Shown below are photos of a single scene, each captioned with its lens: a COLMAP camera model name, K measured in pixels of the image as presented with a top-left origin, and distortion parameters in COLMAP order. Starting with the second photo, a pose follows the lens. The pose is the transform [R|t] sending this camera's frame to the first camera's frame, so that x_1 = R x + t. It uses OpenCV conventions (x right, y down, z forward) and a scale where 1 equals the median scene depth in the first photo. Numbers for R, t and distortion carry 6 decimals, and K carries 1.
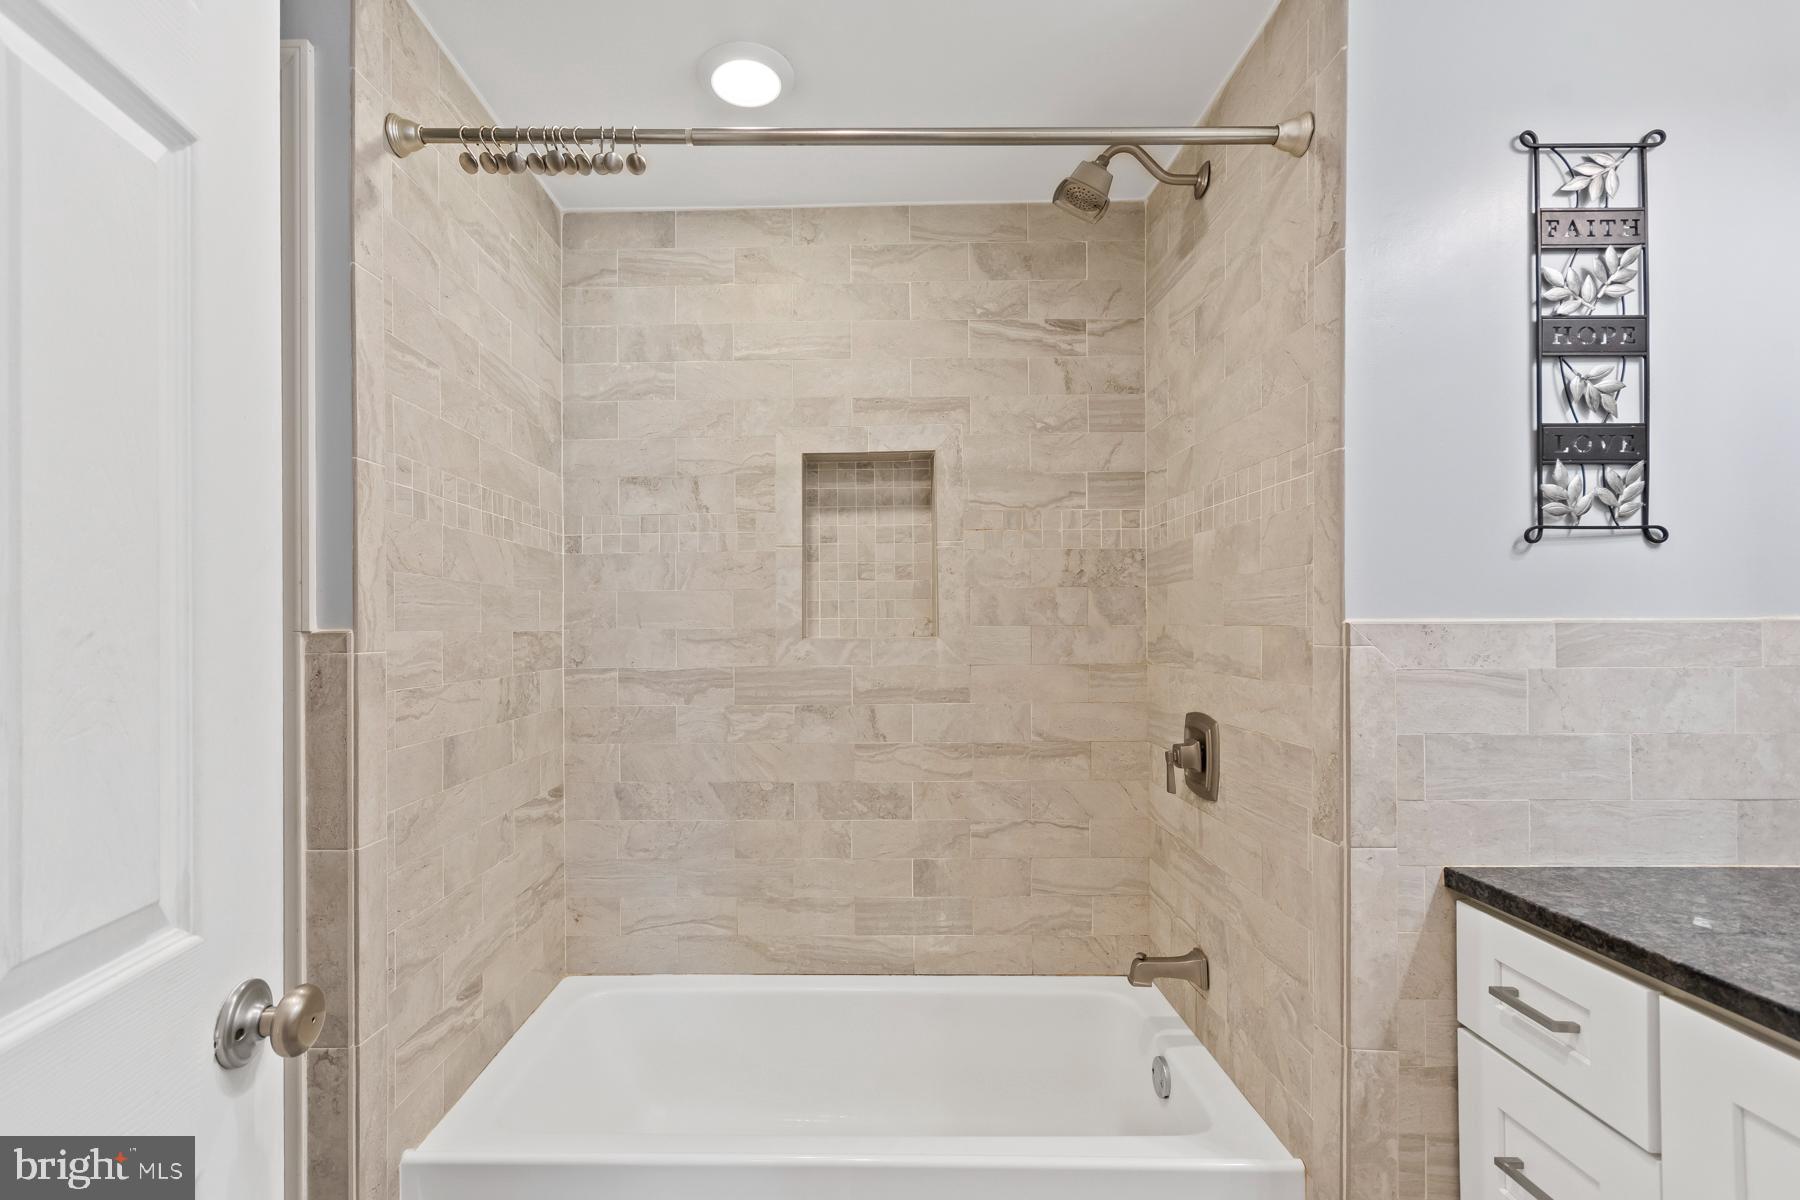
lens RADIAL K [[789.5, 0, 872.6], [0, 789.5, 626.1], [0, 0, 1]] dist [0.002408, 0.000158]
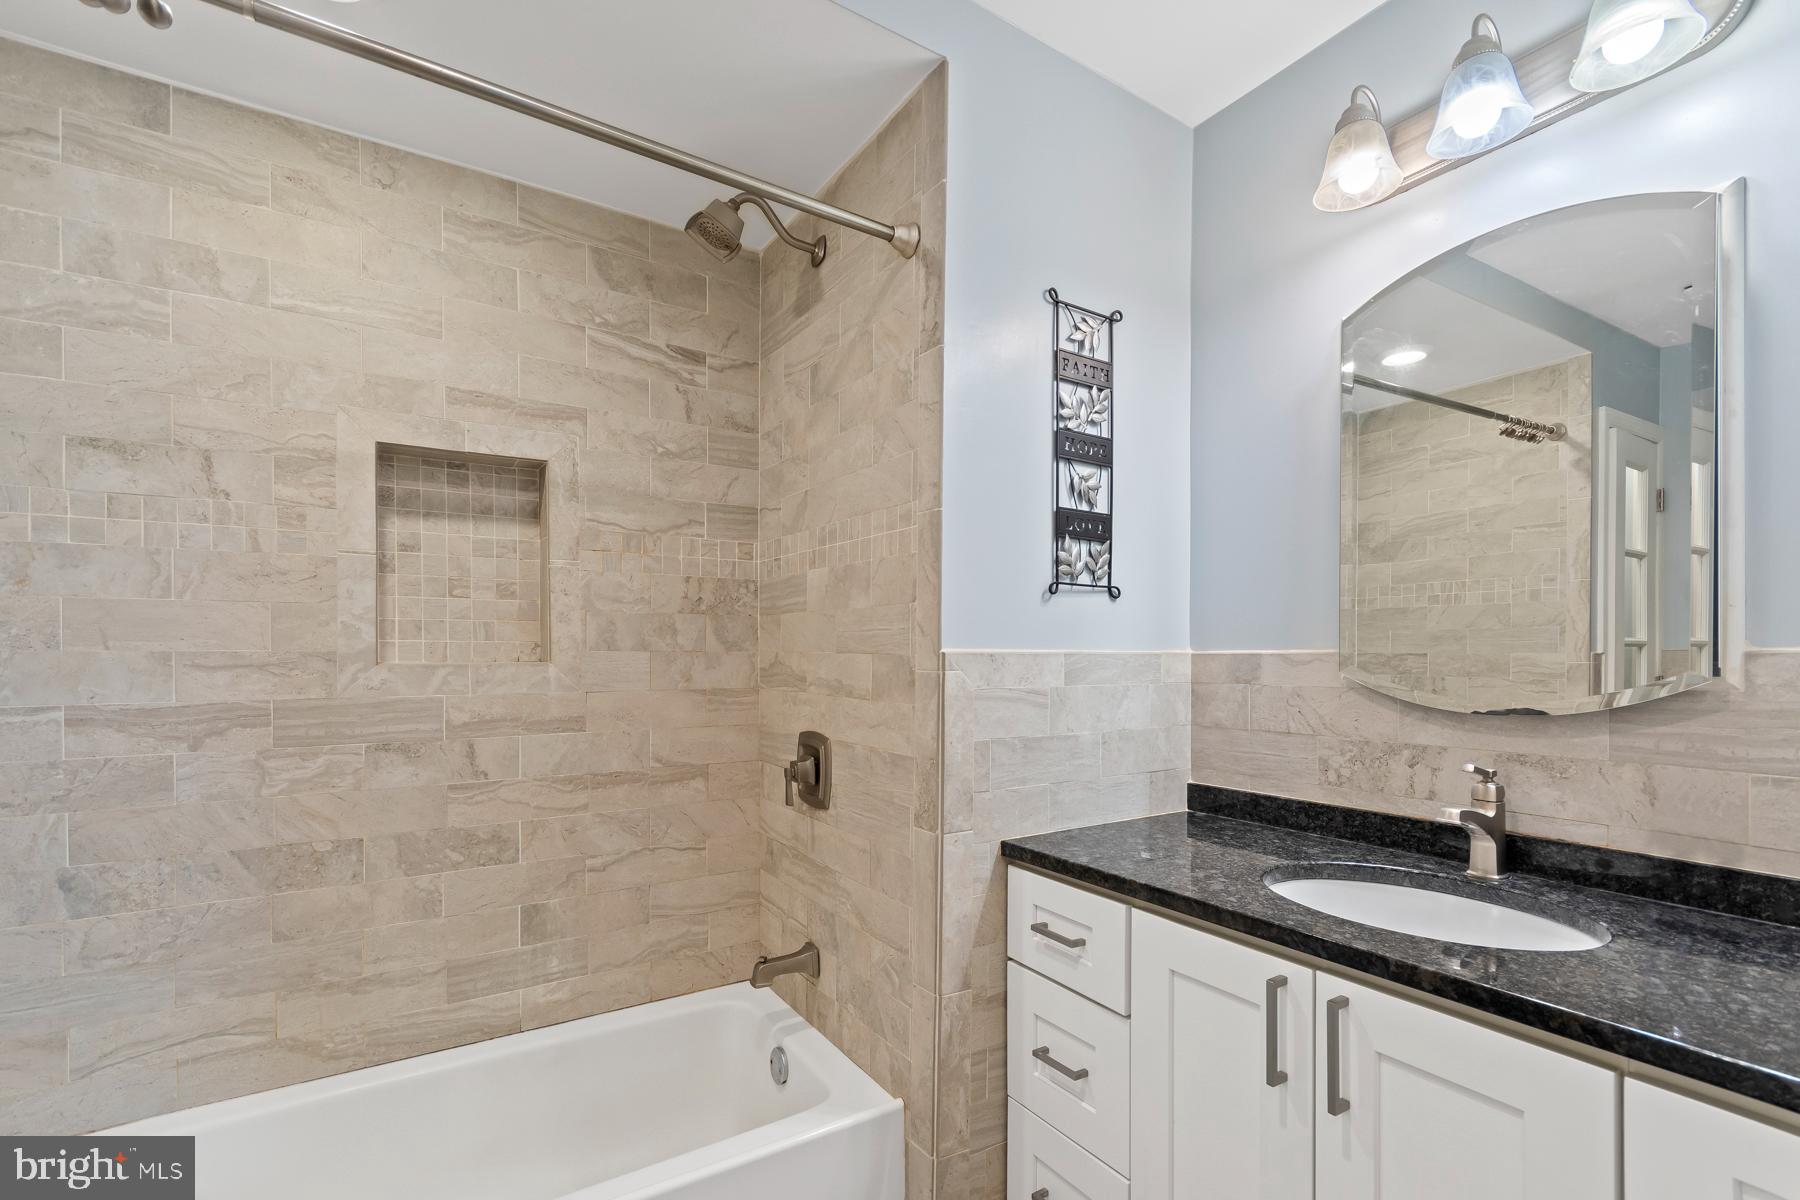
lens RADIAL K [[789.5, 0, 873.7], [0, 789.5, 662.6], [0, 0, 1]] dist [0.002408, 0.000158]
pose [[0.841661, 0.001336, 0.540005, -0.099618], [-0.009120, 0.999889, 0.011741, -0.000713], [-0.539930, -0.014807, 0.841580, 0.015618]]
